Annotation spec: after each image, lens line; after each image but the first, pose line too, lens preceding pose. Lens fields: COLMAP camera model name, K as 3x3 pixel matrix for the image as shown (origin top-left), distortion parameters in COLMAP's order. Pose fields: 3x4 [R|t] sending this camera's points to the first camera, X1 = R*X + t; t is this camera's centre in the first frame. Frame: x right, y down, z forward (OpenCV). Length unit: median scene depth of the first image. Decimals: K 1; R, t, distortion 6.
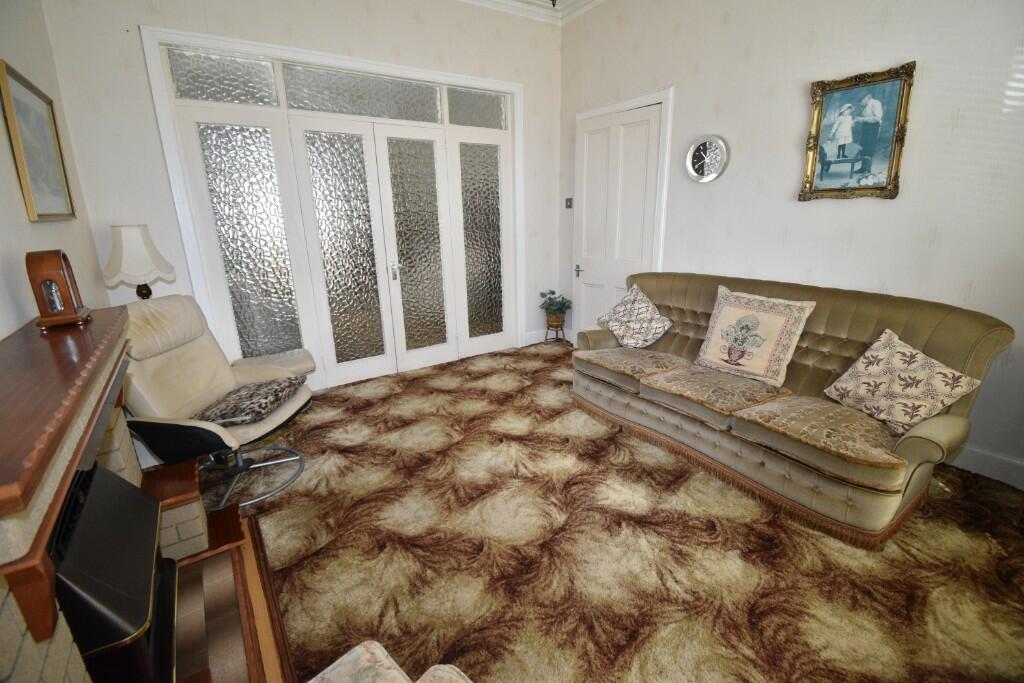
lens RADIAL K [[449.7, 0, 512.0], [0, 449.7, 341.5], [0, 0, 1]] dist [-0.035082, -0.000402]
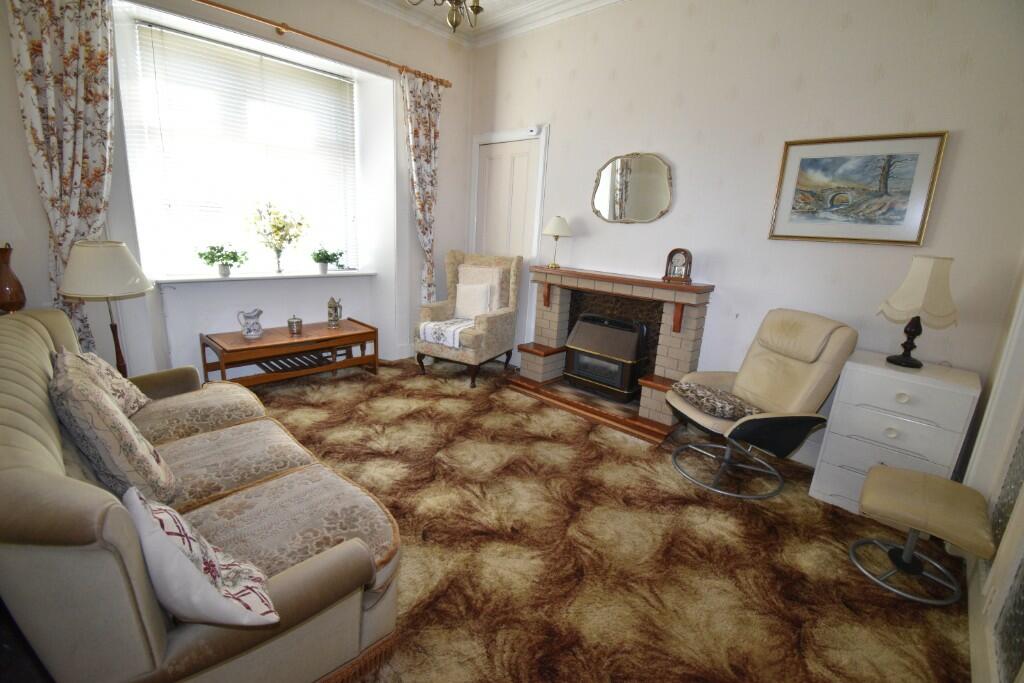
lens RADIAL K [[449.7, 0, 512.0], [0, 449.7, 341.5], [0, 0, 1]] dist [-0.035082, -0.000402]
pose [[-0.975850, 0.025861, -0.216907, 0.156417], [-0.088394, 0.861289, 0.500367, -0.502078], [0.199760, 0.507457, -0.838203, 1.725299]]
